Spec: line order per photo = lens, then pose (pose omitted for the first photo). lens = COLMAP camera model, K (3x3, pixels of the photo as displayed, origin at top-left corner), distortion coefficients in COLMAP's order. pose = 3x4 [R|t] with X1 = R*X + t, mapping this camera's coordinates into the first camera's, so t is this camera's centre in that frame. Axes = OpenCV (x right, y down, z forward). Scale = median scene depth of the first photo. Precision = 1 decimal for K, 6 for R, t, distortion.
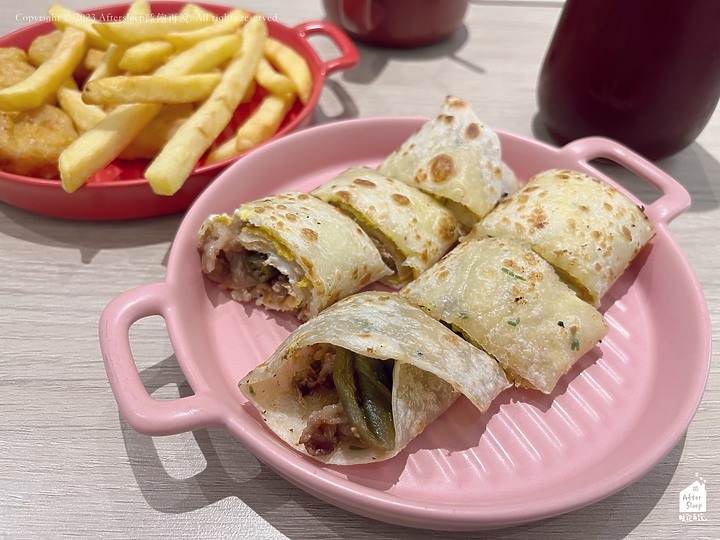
lens RADIAL K [[599.9, 0, 360.0], [0, 599.9, 270.0], [0, 0, 1]] dist [0.045175, -0.010733]
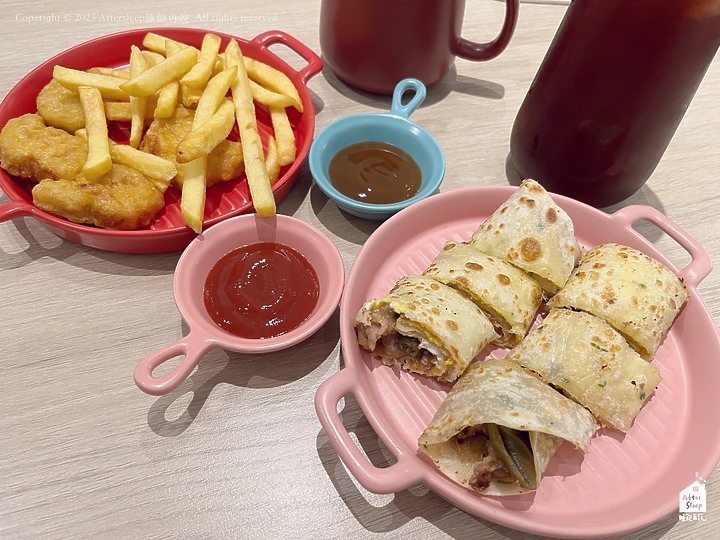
lens RADIAL K [[599.9, 0, 360.0], [0, 599.9, 270.0], [0, 0, 1]] dist [0.045175, -0.010733]
pose [[0.995960, -0.048312, 0.075697, -0.370497], [0.035681, 0.986453, 0.160115, -0.389043], [-0.082407, -0.156767, 0.984192, -0.283997]]
